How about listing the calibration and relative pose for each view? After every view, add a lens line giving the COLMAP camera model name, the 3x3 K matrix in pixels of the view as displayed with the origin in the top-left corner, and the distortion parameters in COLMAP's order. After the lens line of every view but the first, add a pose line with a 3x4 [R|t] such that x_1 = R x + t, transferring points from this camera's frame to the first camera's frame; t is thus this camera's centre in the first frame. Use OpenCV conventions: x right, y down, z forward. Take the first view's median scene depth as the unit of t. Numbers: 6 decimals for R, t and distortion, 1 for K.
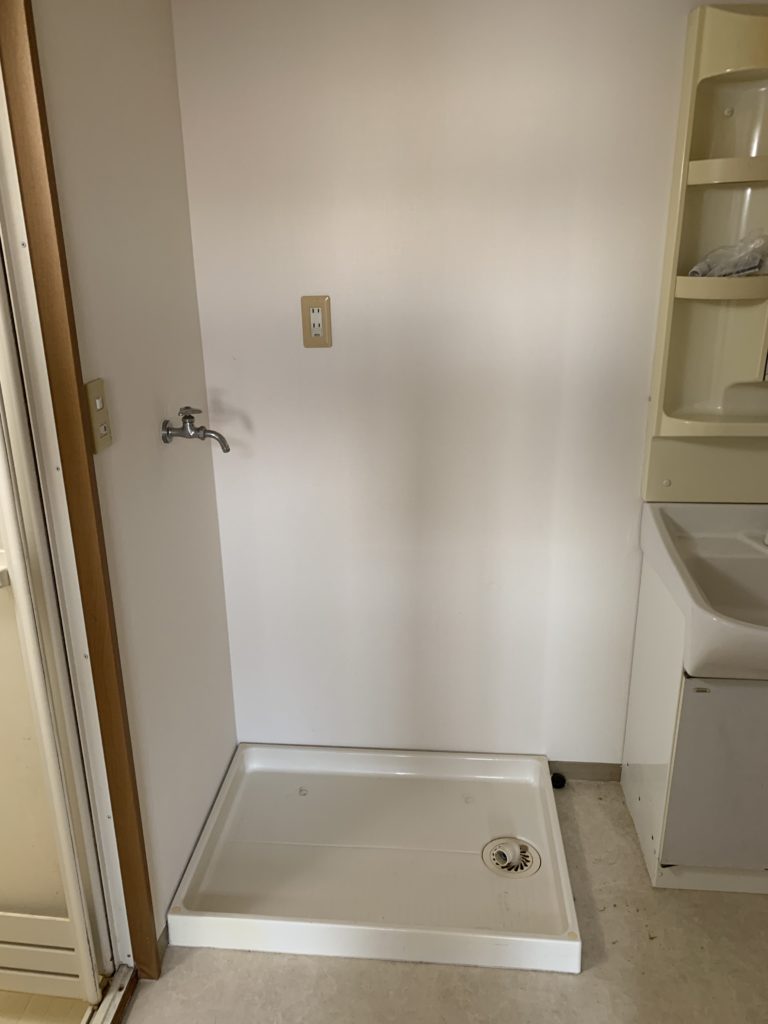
lens RADIAL K [[786.5, 0, 382.5], [0, 786.5, 510.6], [0, 0, 1]] dist [0.029509, -0.031796]
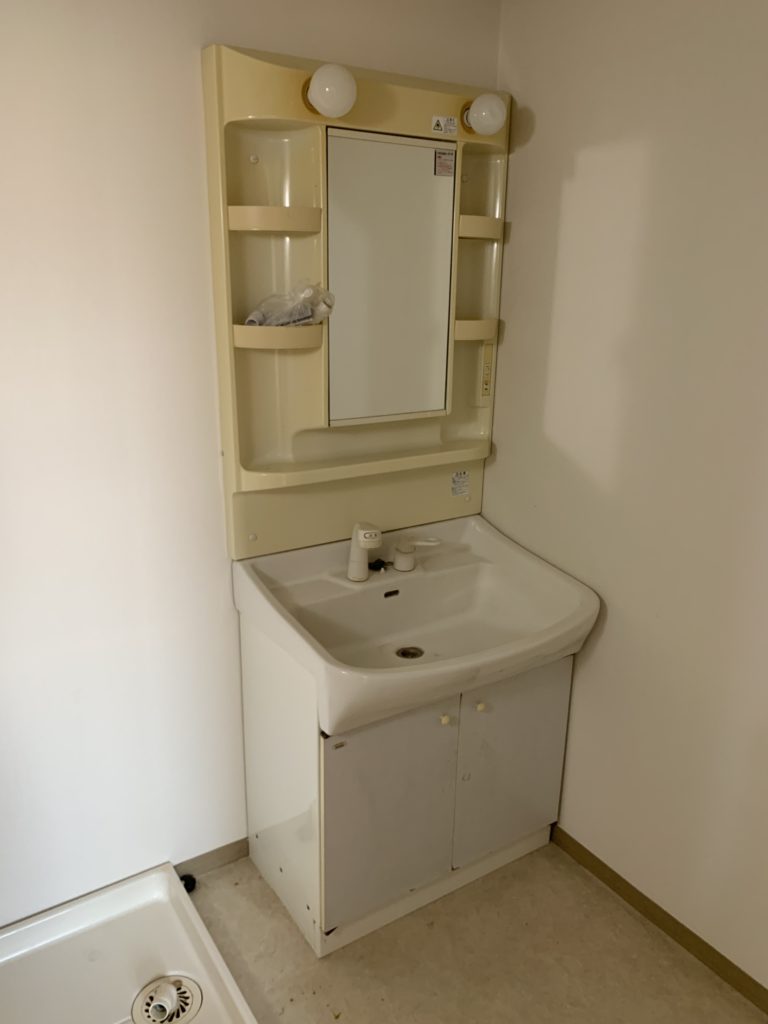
lens RADIAL K [[786.5, 0, 382.6], [0, 786.5, 514.4], [0, 0, 1]] dist [0.029509, -0.031796]
pose [[0.794468, -0.156248, 0.586862, -0.076804], [0.174506, 0.984317, 0.025830, -0.065398], [-0.581694, 0.081890, 0.809275, 0.145877]]
